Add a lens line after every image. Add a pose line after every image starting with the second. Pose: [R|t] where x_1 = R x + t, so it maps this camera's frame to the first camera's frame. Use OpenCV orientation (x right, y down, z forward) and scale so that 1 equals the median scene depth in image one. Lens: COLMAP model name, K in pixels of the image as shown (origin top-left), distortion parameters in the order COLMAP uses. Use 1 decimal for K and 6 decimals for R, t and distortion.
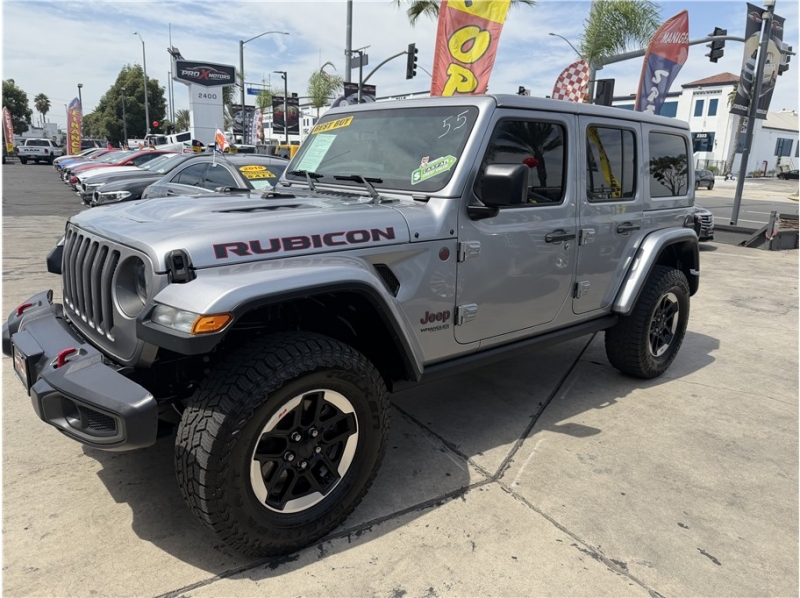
lens RADIAL K [[564.2, 0, 399.2], [0, 564.2, 295.8], [0, 0, 1]] dist [0.006774, -0.014604]
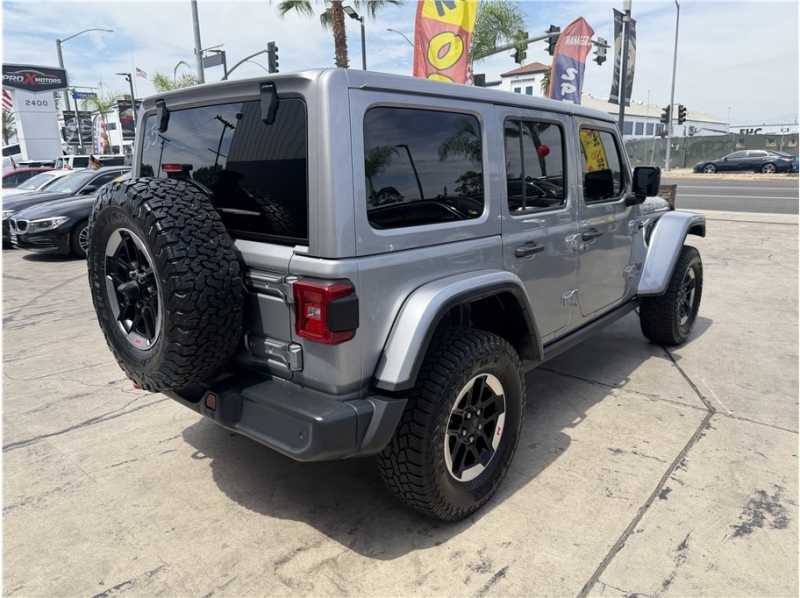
lens RADIAL K [[564.2, 0, 397.8], [0, 564.2, 292.2], [0, 0, 1]] dist [0.006774, -0.014604]
pose [[0.957354, -0.126641, 0.259684, -0.558167], [0.125531, 0.991869, 0.020926, -0.040037], [-0.260223, 0.012565, 0.965467, -0.034859]]
